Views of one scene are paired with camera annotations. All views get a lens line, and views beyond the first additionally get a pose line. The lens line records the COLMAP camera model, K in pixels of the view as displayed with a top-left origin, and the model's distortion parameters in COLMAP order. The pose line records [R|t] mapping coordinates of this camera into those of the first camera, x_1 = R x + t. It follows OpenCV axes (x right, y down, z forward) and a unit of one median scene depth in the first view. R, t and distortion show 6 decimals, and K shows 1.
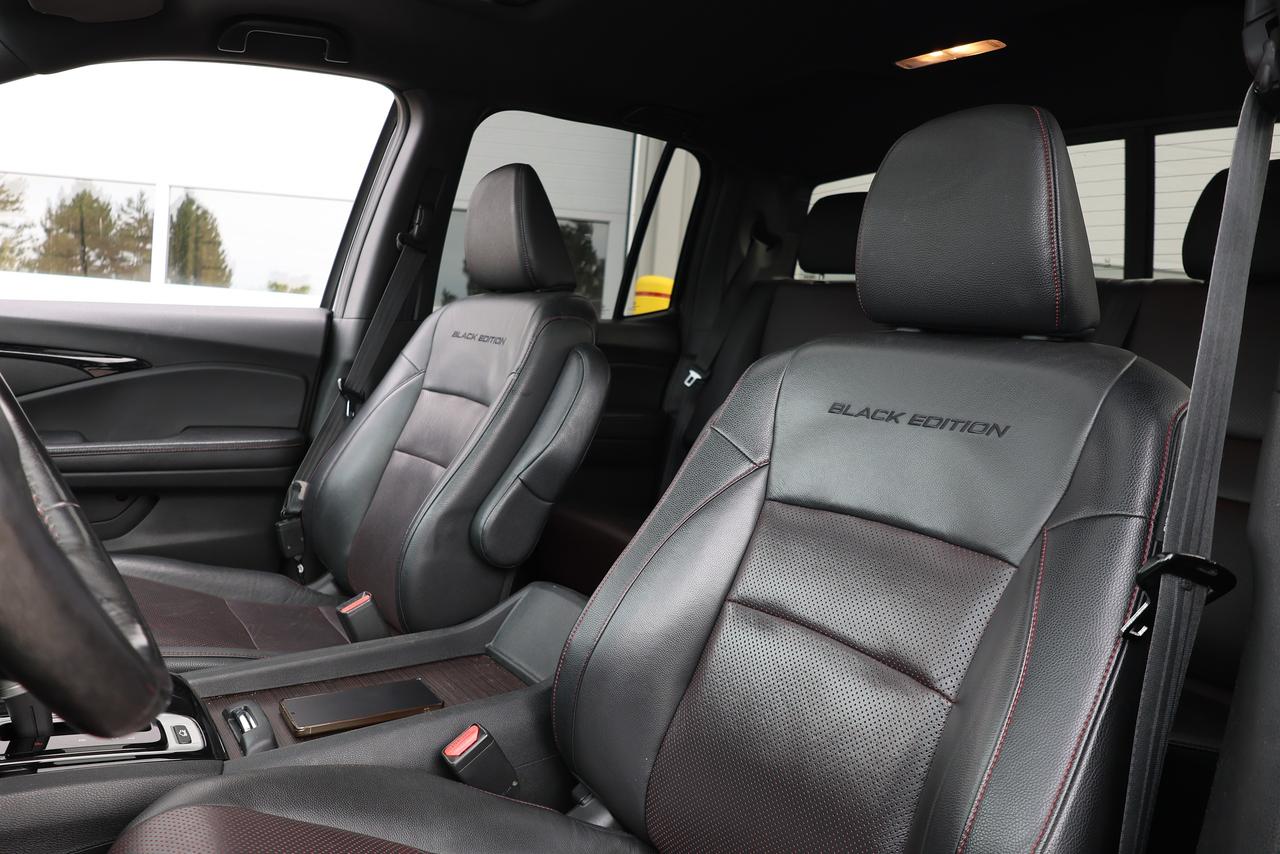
lens RADIAL K [[894.4, 0, 641.3], [0, 894.4, 425.6], [0, 0, 1]] dist [0.004951, -0.013820]
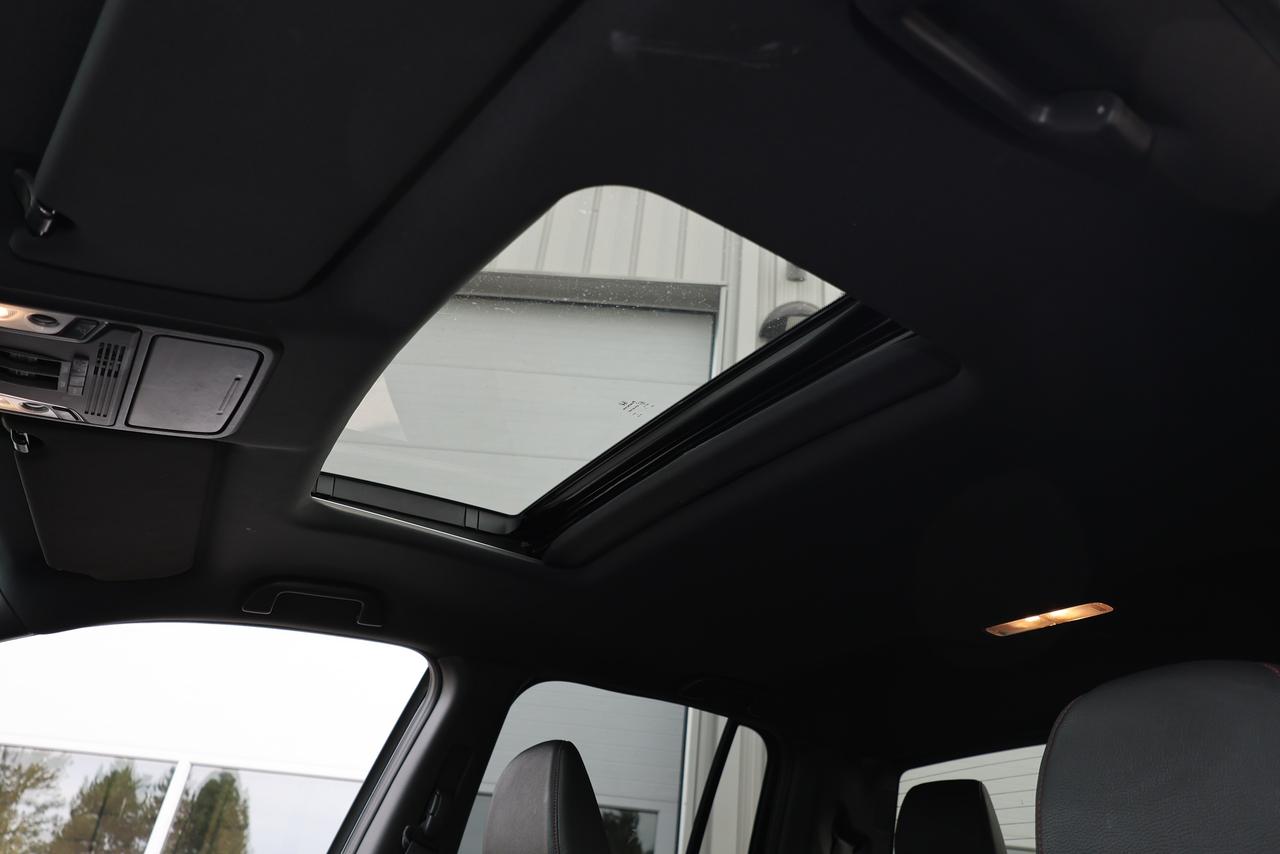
lens RADIAL K [[894.4, 0, 635.6], [0, 894.4, 420.6], [0, 0, 1]] dist [0.004951, -0.013820]
pose [[0.998464, -0.011010, -0.054290, -0.013559], [-0.023284, 0.805849, -0.591662, -0.035192], [0.050264, 0.592018, 0.804356, 0.134475]]
